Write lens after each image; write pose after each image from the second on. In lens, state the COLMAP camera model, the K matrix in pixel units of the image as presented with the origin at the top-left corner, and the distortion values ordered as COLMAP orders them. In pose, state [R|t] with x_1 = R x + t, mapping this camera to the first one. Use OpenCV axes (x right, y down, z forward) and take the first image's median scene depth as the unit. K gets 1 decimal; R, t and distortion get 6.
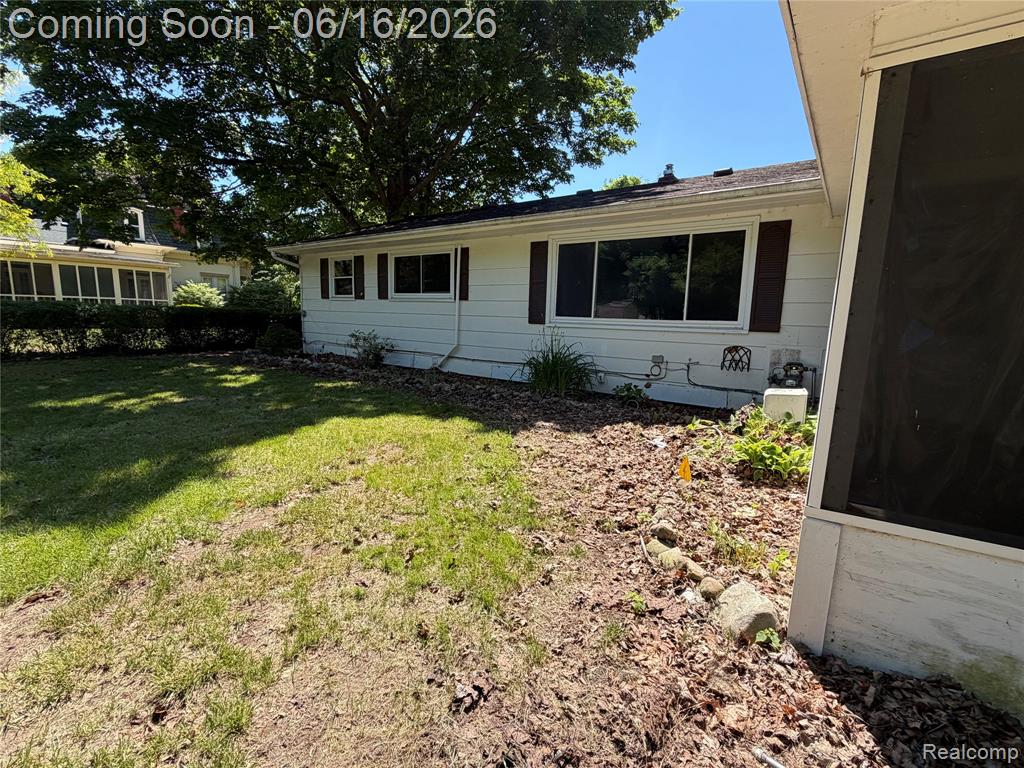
lens RADIAL K [[456.1, 0, 516.2], [0, 456.1, 385.3], [0, 0, 1]] dist [0.000207, -0.000398]
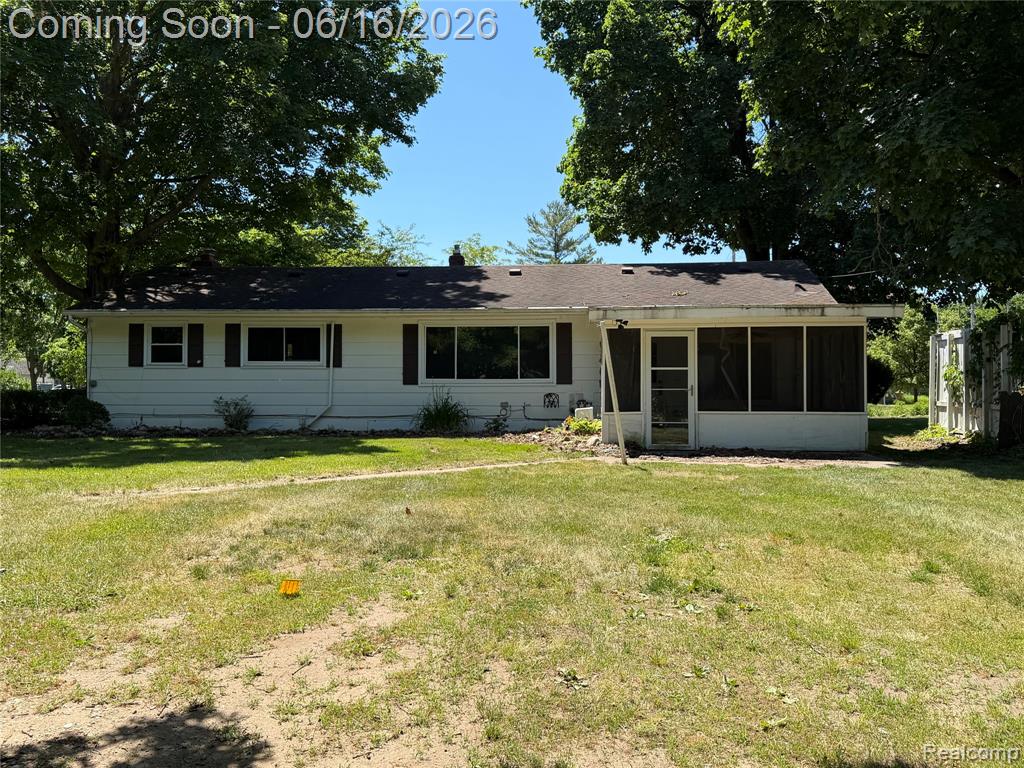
lens RADIAL K [[953.6, 0, 513.7], [0, 953.6, 390.3], [0, 0, 1]] dist [0.050779, 0.000000]
pose [[0.859064, -0.025253, 0.511246, -0.992155], [0.100095, 0.987788, -0.119402, 0.214649], [-0.501987, 0.153747, 0.851100, -1.335013]]
